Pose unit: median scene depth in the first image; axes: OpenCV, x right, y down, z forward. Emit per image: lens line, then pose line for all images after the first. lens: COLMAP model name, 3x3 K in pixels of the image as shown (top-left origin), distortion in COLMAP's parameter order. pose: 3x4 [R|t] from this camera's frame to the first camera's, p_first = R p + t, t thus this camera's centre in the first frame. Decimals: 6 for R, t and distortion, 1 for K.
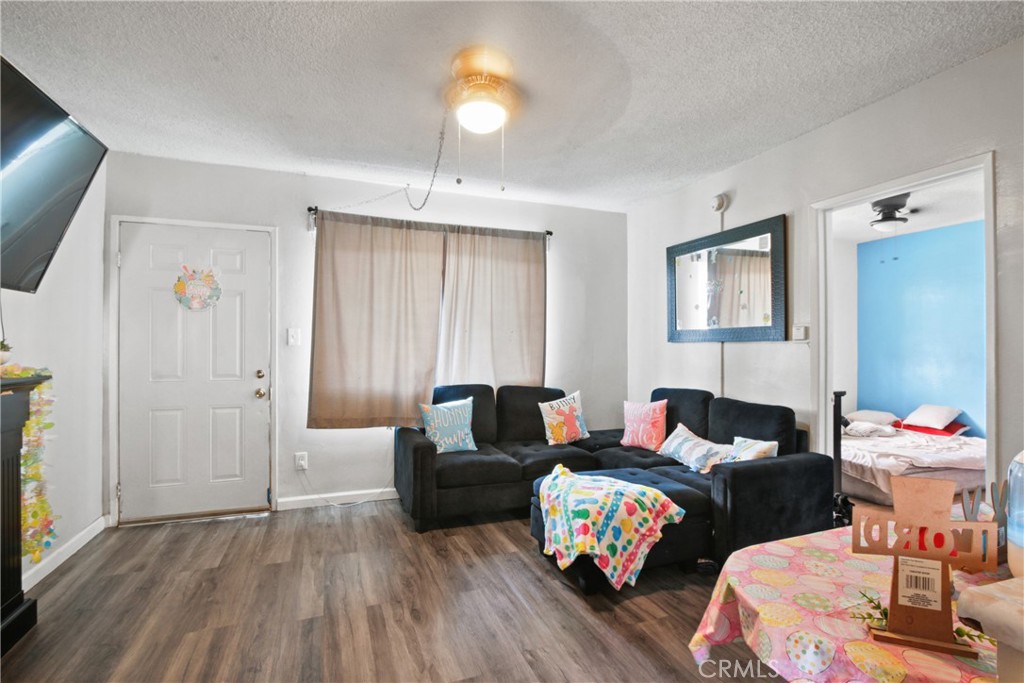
lens RADIAL K [[477.9, 0, 513.5], [0, 477.9, 348.4], [0, 0, 1]] dist [-0.002850, -0.000236]
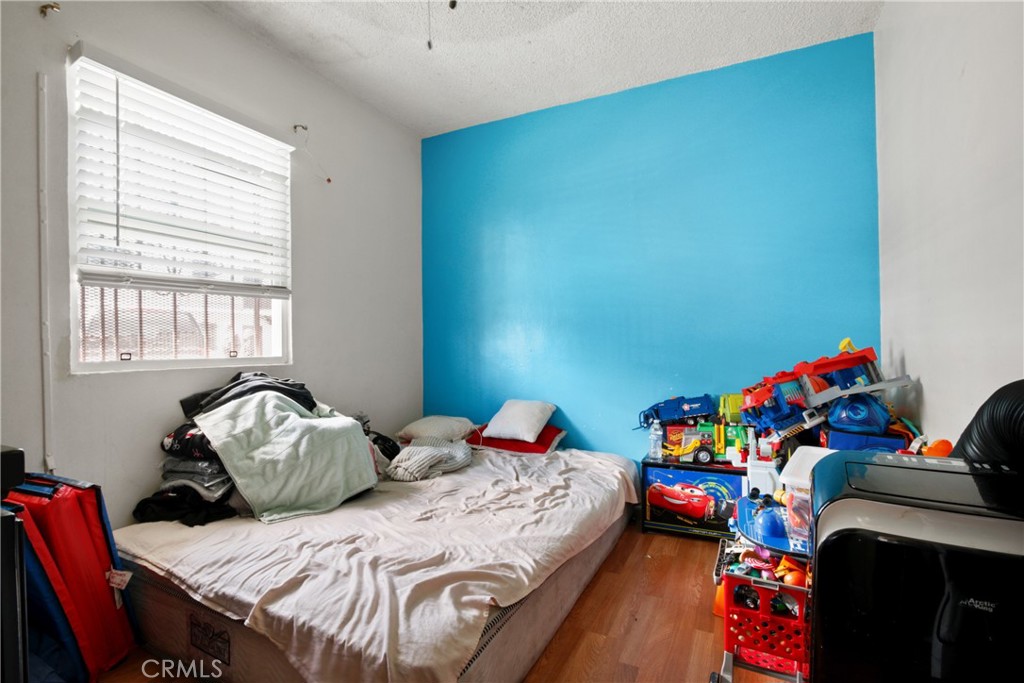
lens RADIAL K [[477.9, 0, 510.5], [0, 477.9, 343.3], [0, 0, 1]] dist [-0.002850, -0.000236]
pose [[0.741902, -0.016034, 0.670316, 0.478645], [0.004202, 0.999806, 0.019264, 0.036709], [-0.670495, -0.011475, 0.741825, 0.576162]]
